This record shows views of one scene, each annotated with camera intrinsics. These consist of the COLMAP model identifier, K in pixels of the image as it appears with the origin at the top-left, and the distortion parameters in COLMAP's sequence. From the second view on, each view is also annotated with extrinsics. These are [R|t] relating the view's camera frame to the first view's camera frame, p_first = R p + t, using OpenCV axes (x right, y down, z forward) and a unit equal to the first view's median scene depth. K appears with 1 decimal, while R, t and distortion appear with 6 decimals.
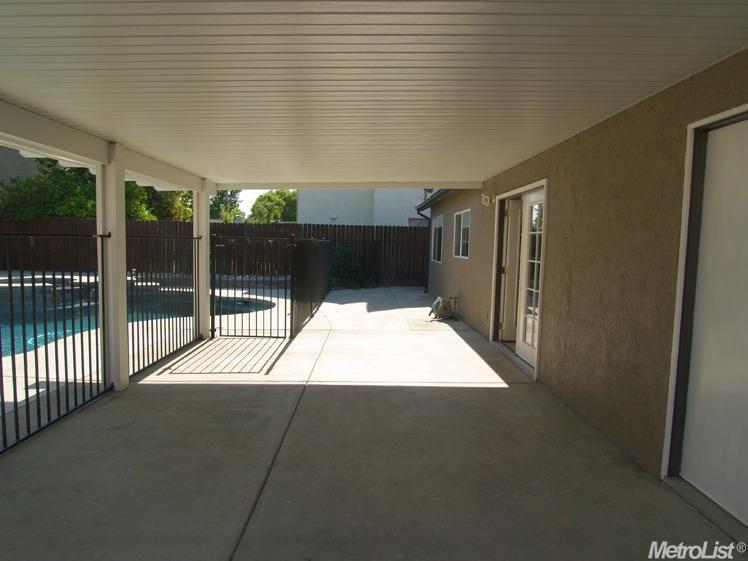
lens RADIAL K [[475.2, 0, 371.4], [0, 475.2, 279.7], [0, 0, 1]] dist [-0.029880, 0.006080]
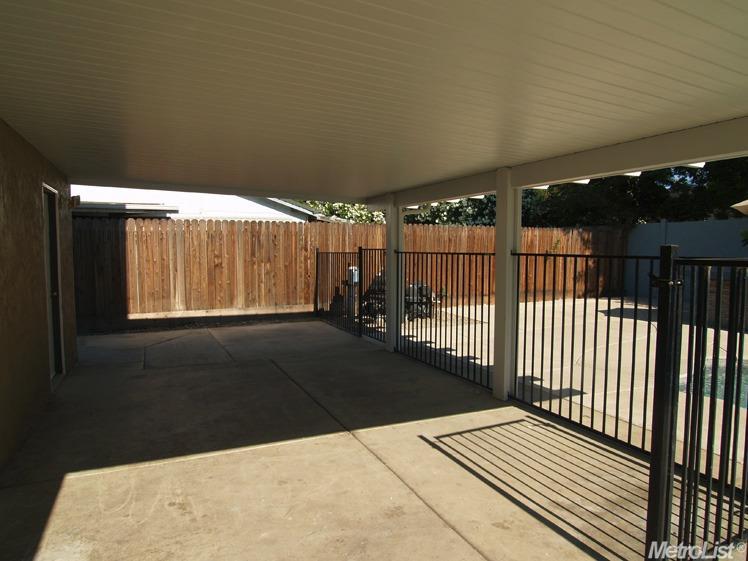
lens RADIAL K [[475.2, 0, 371.7], [0, 475.2, 277.6], [0, 0, 1]] dist [-0.029880, 0.006080]
pose [[-0.889431, 0.013610, -0.456866, 0.185810], [-0.064116, 0.985958, 0.154193, -0.157982], [0.452549, 0.166437, -0.876070, 1.551191]]
